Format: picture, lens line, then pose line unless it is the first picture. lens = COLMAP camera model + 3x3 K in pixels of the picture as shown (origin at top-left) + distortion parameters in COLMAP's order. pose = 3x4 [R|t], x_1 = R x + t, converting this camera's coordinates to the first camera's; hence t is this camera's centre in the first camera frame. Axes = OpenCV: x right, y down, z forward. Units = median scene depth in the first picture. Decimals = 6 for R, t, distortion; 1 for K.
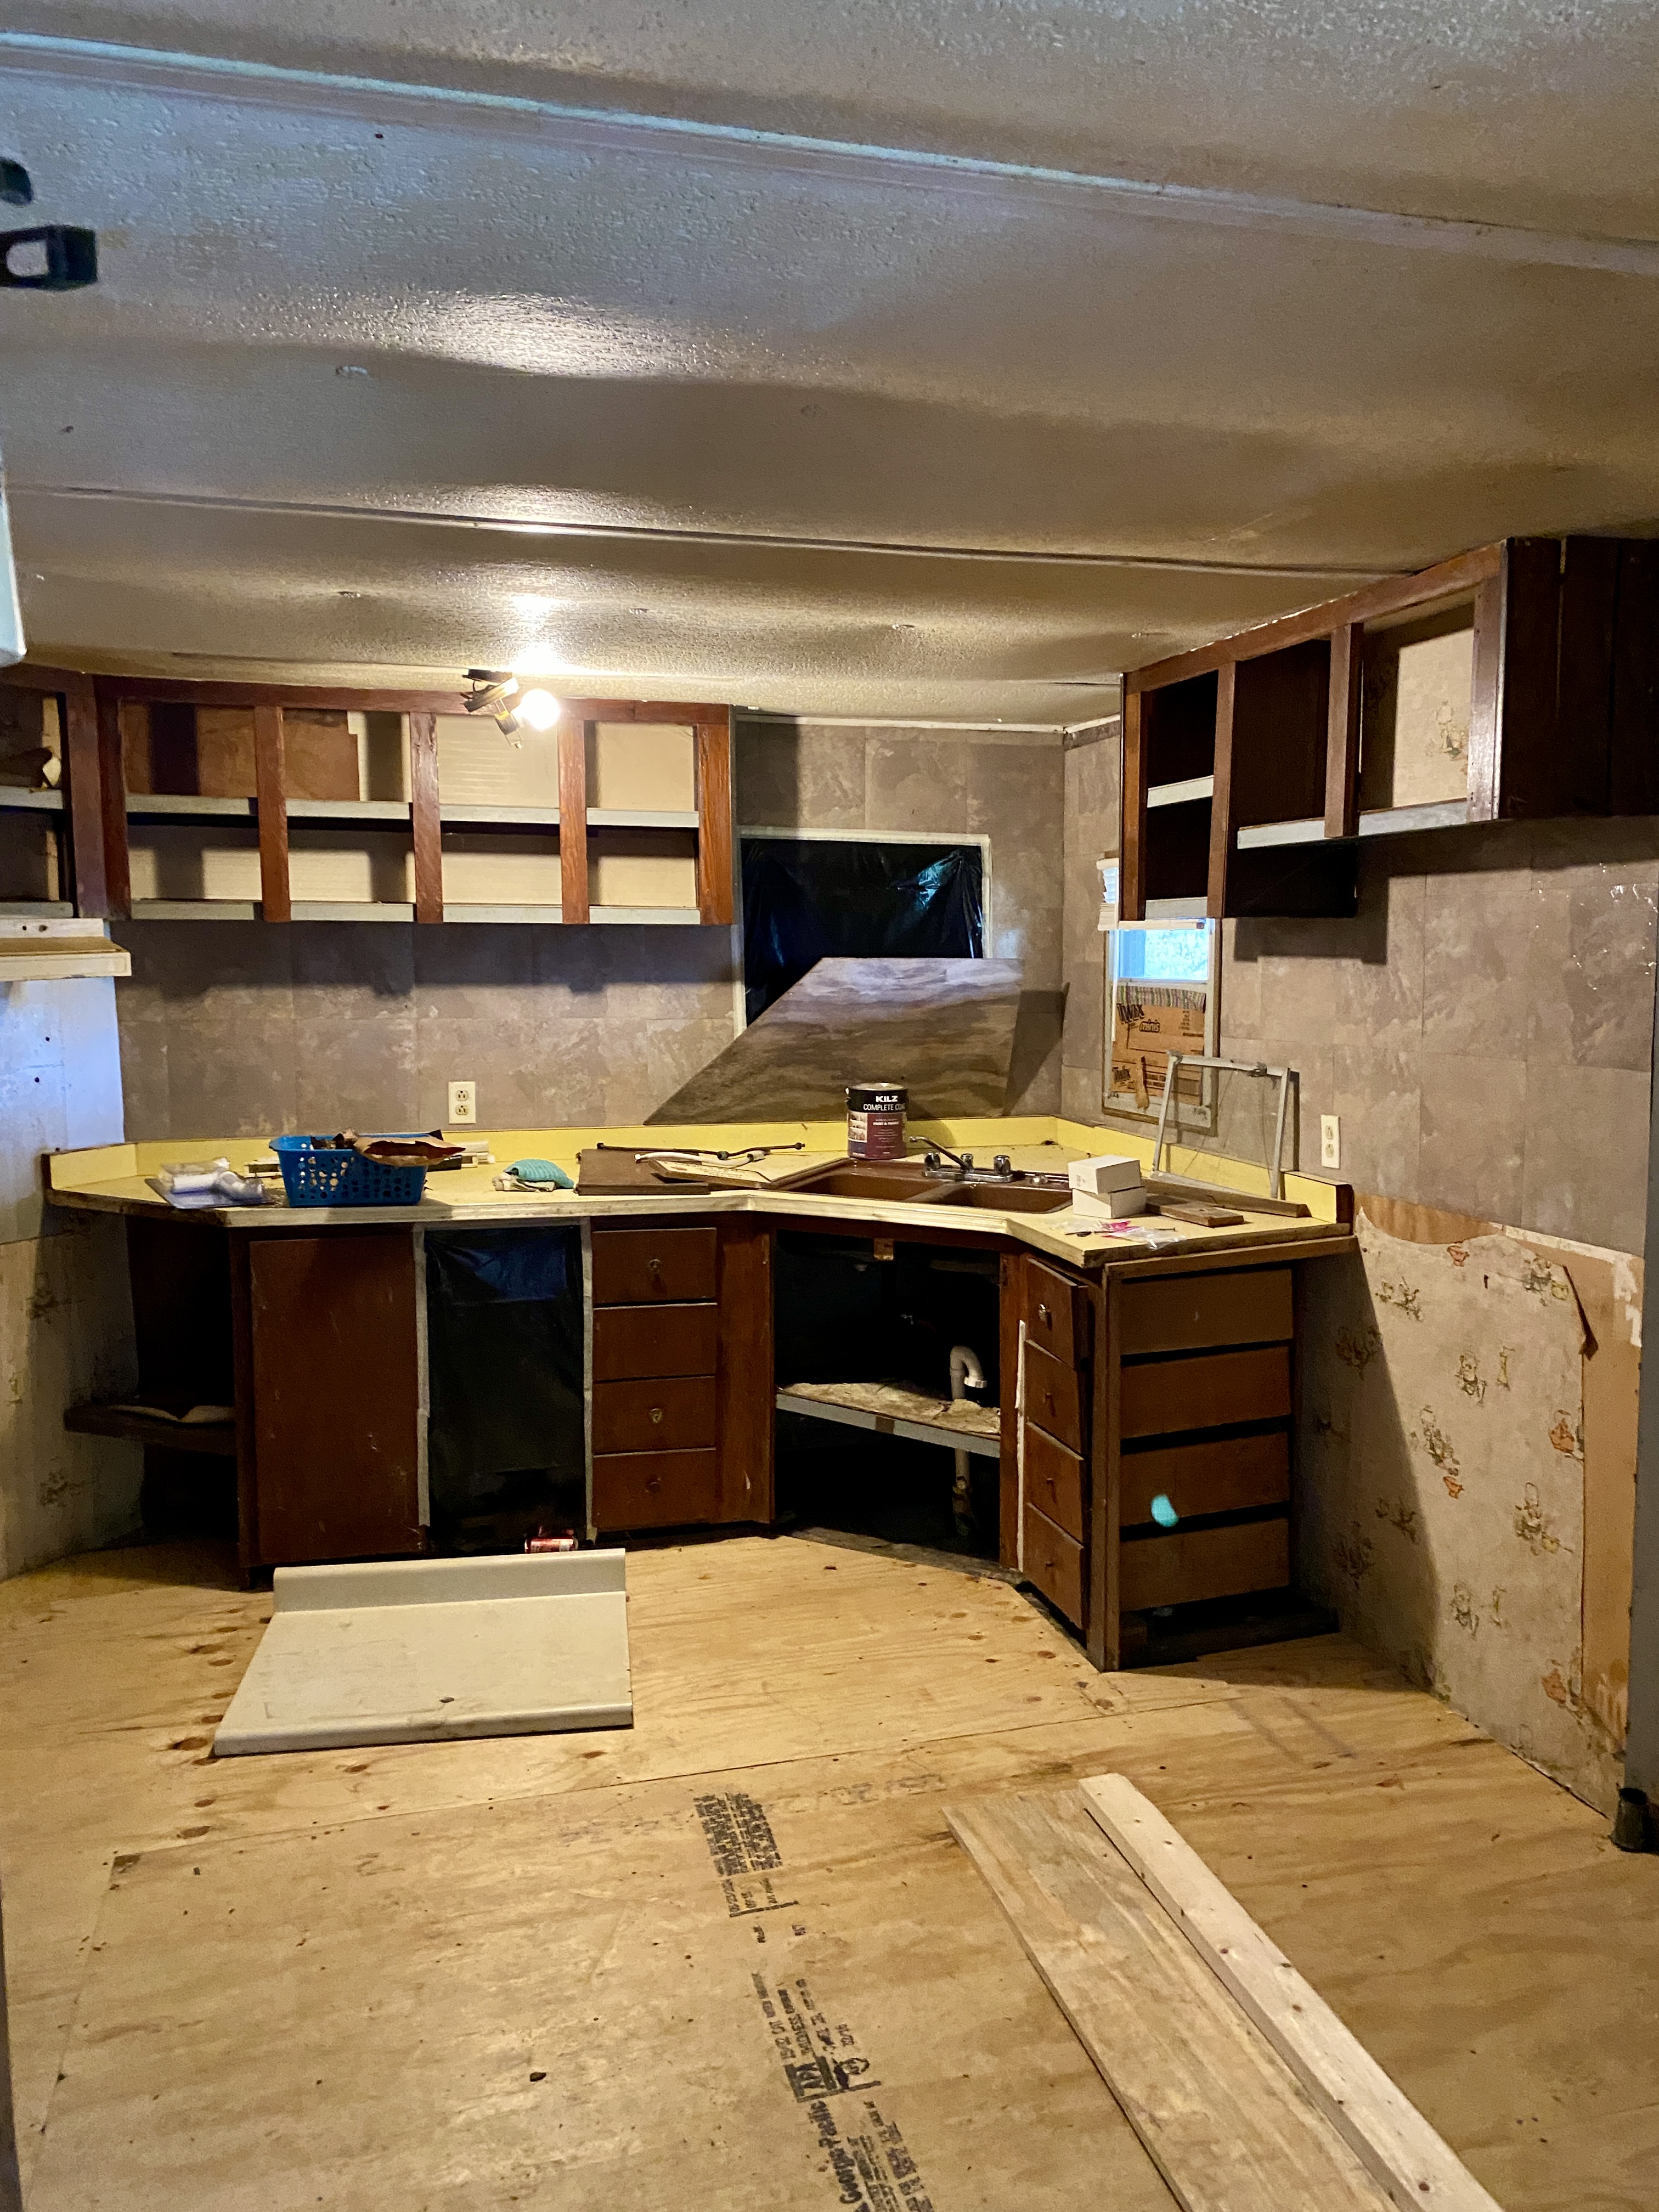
lens RADIAL K [[1669.9, 0, 839.9], [0, 1669.9, 1116.3], [0, 0, 1]] dist [0.045888, -0.052914]
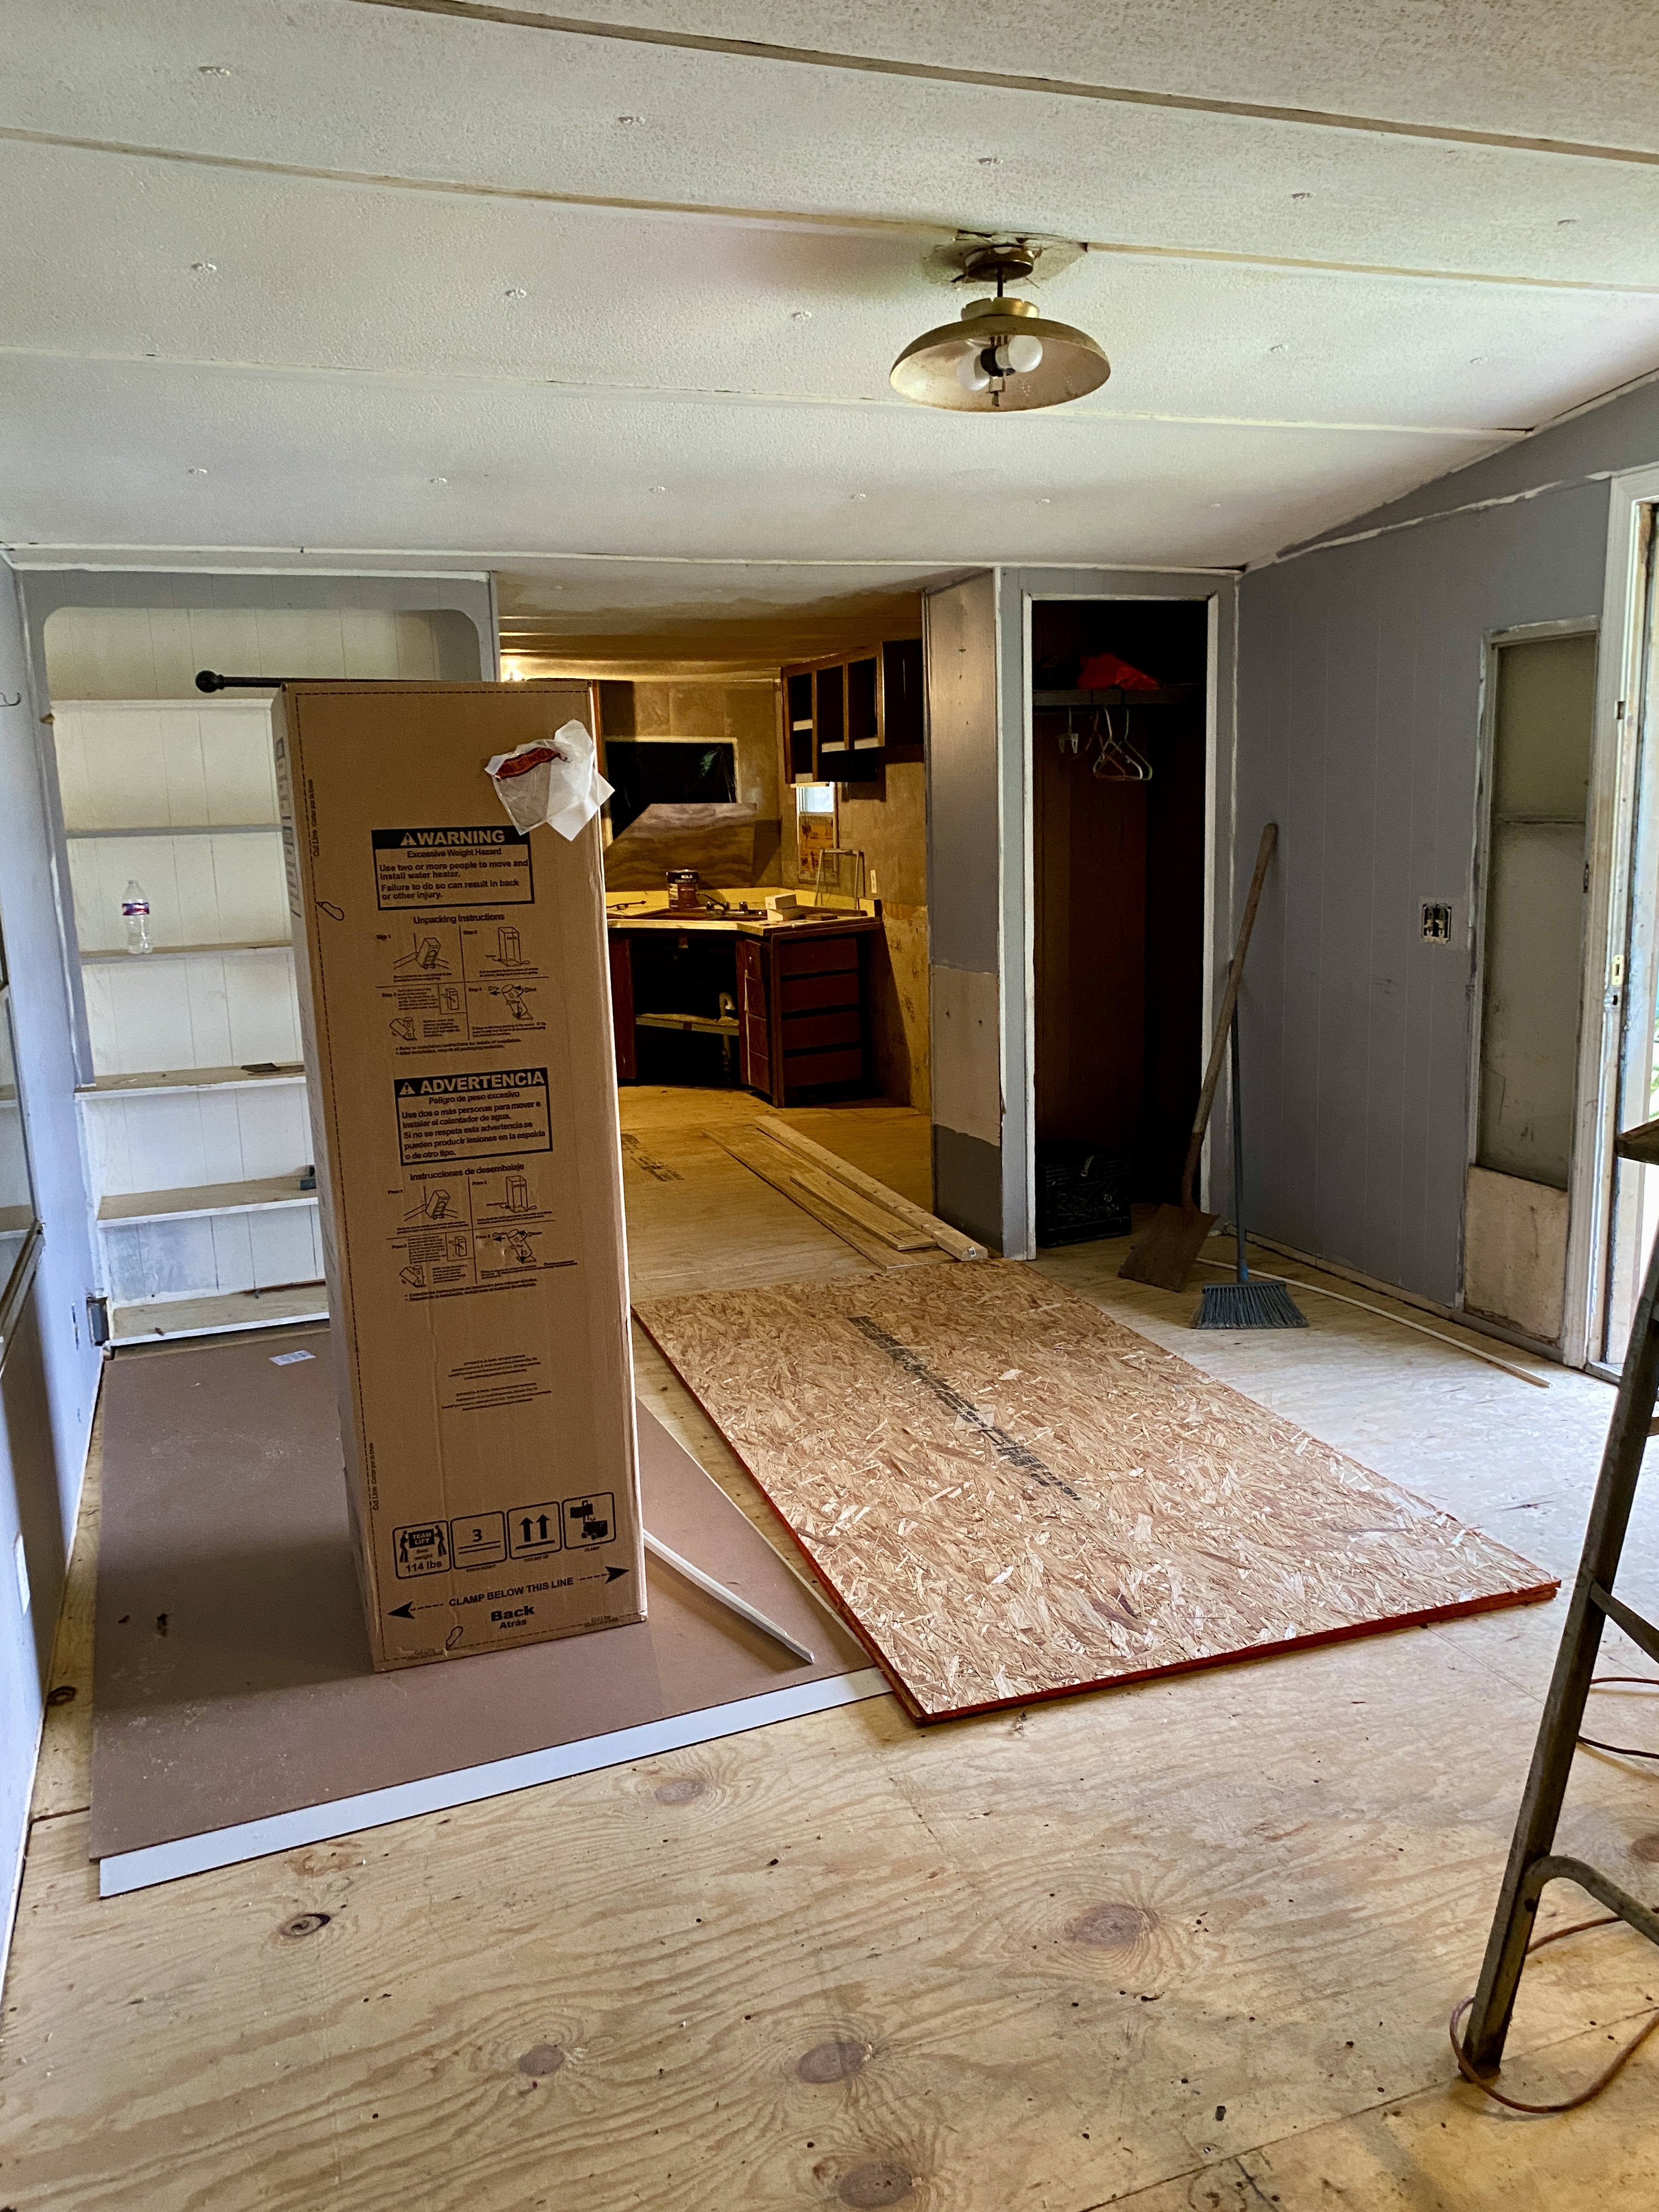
lens RADIAL K [[1669.9, 0, 865.6], [0, 1669.9, 1171.0], [0, 0, 1]] dist [0.045888, -0.052914]
pose [[0.995814, -0.038909, 0.082706, 0.071174], [0.028891, 0.992468, 0.119048, 0.122580], [-0.086715, -0.116160, 0.989438, -1.181696]]
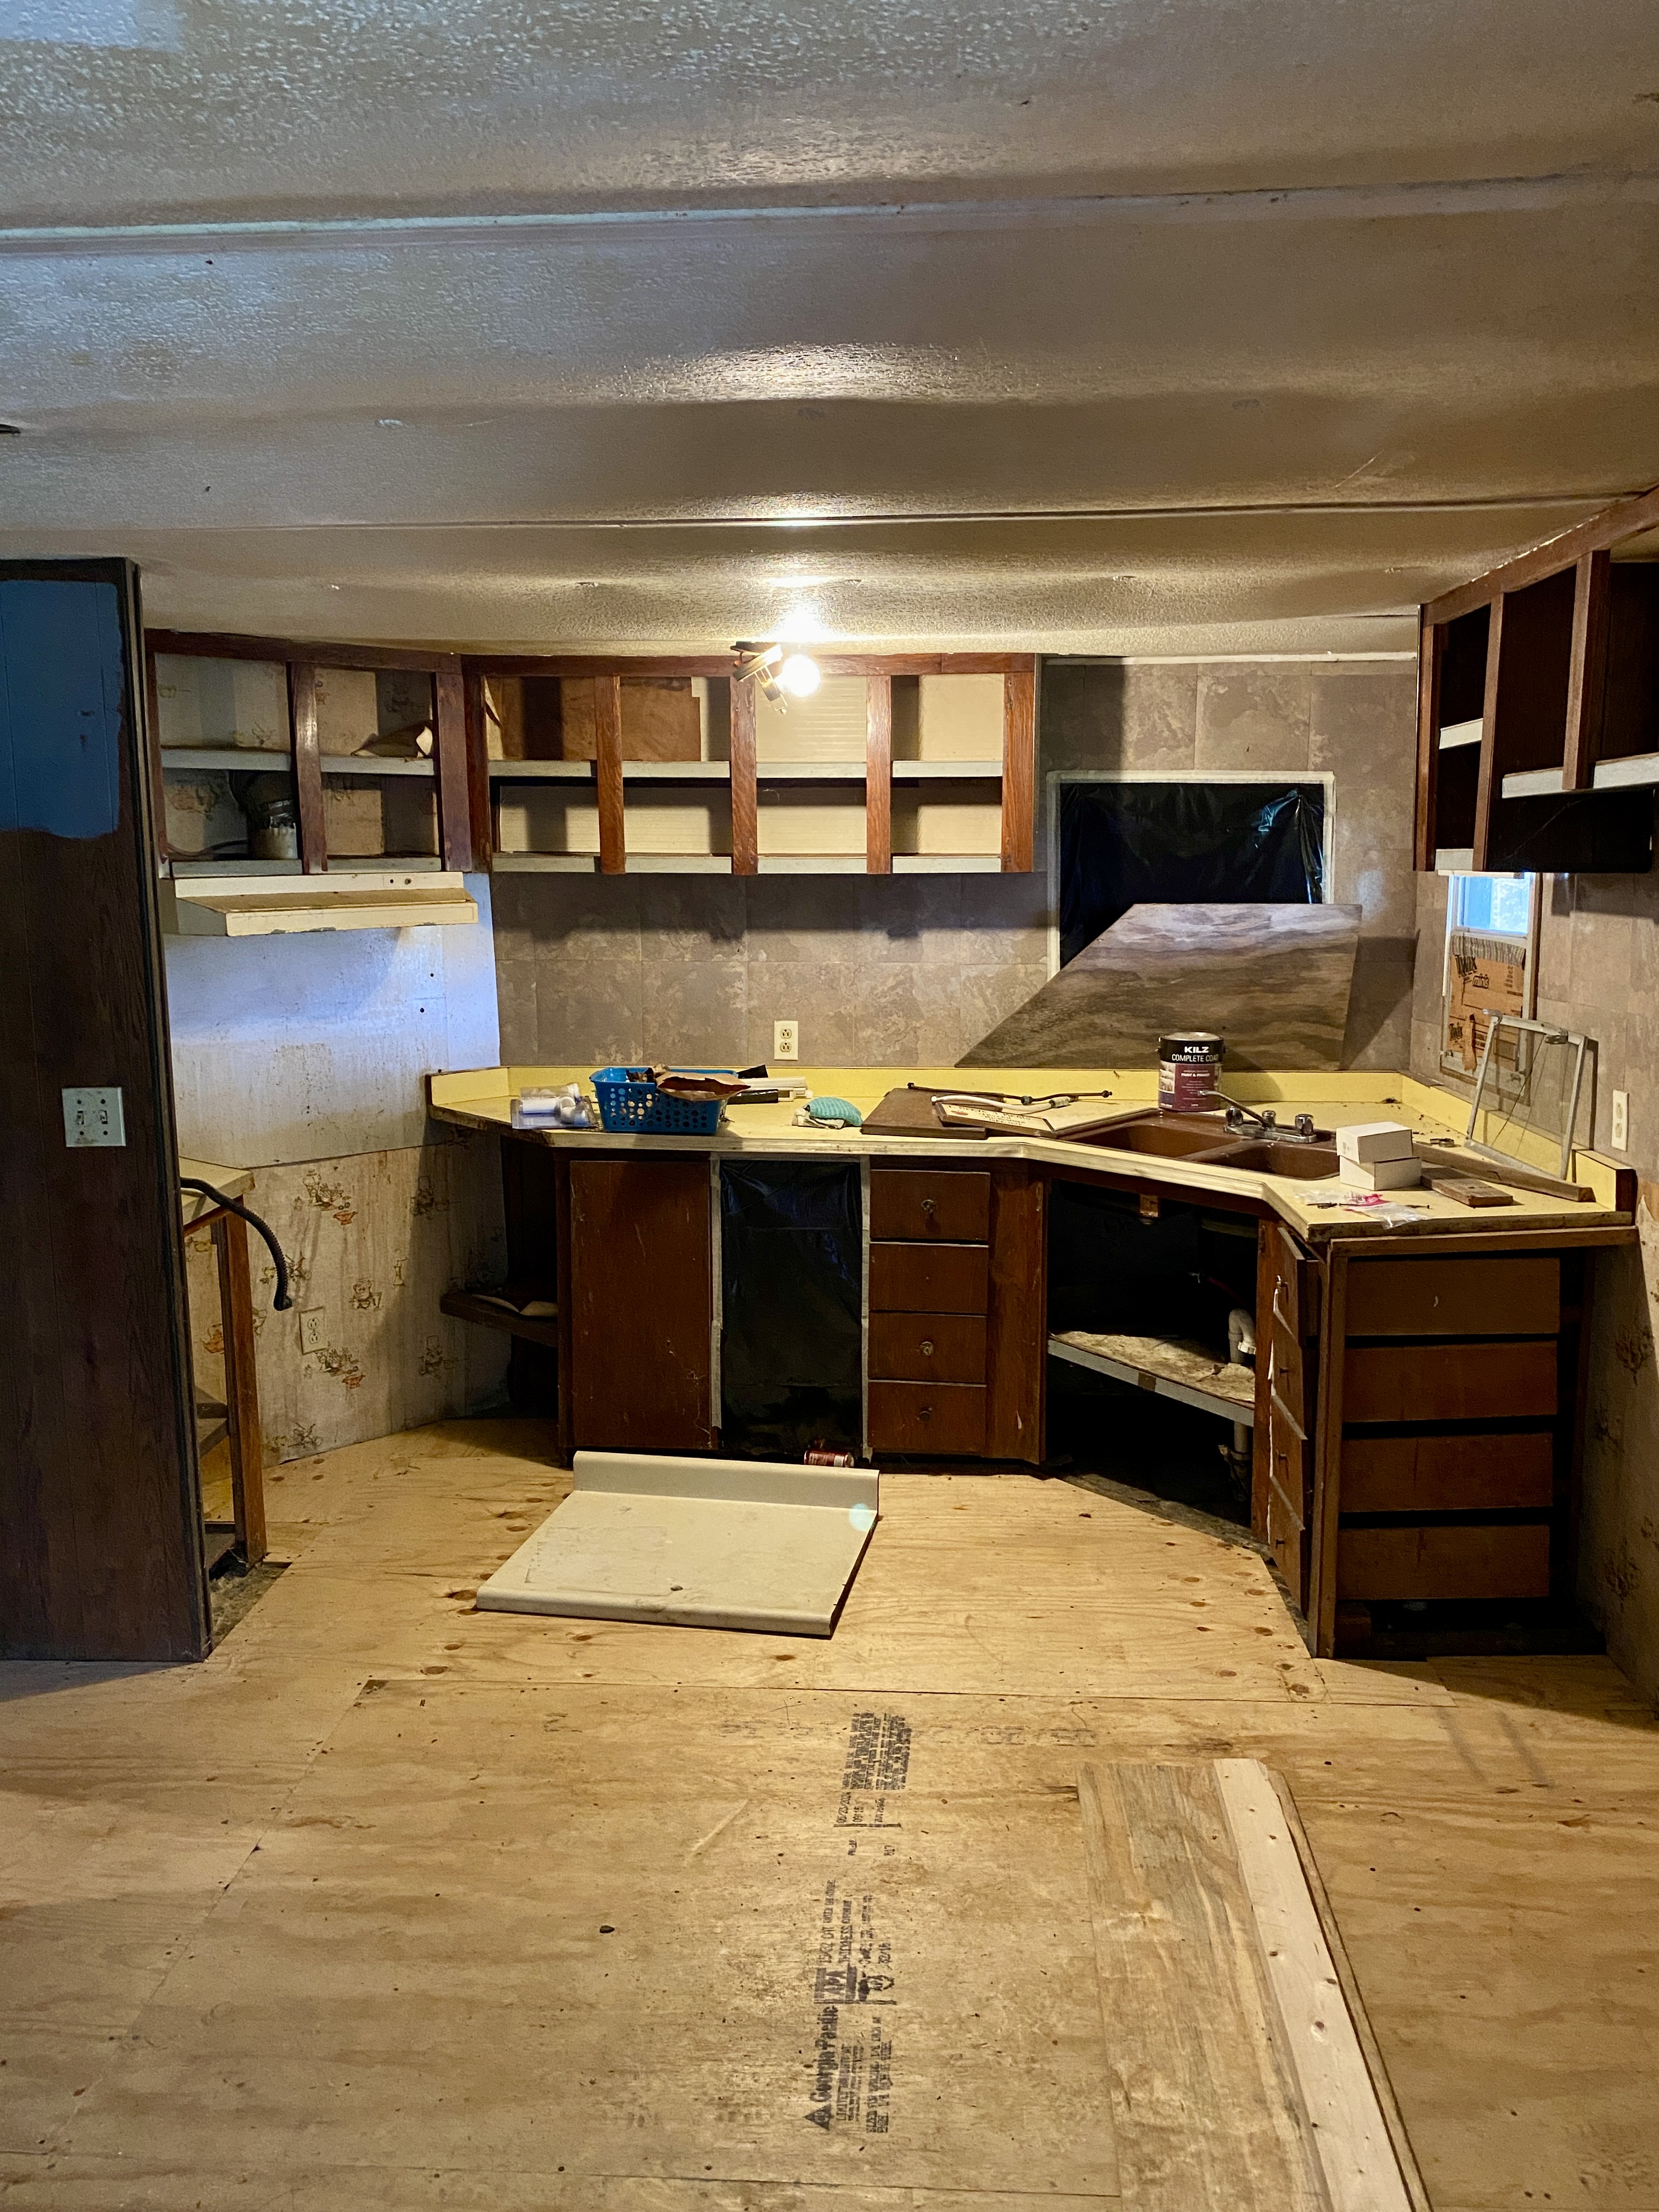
lens RADIAL K [[1669.9, 0, 827.4], [0, 1669.9, 1103.2], [0, 0, 1]] dist [0.045888, -0.052914]
pose [[0.942811, 0.044906, -0.330289, 0.172576], [-0.030727, 0.998373, 0.048027, -0.022483], [0.331908, -0.035131, 0.942657, 0.004804]]
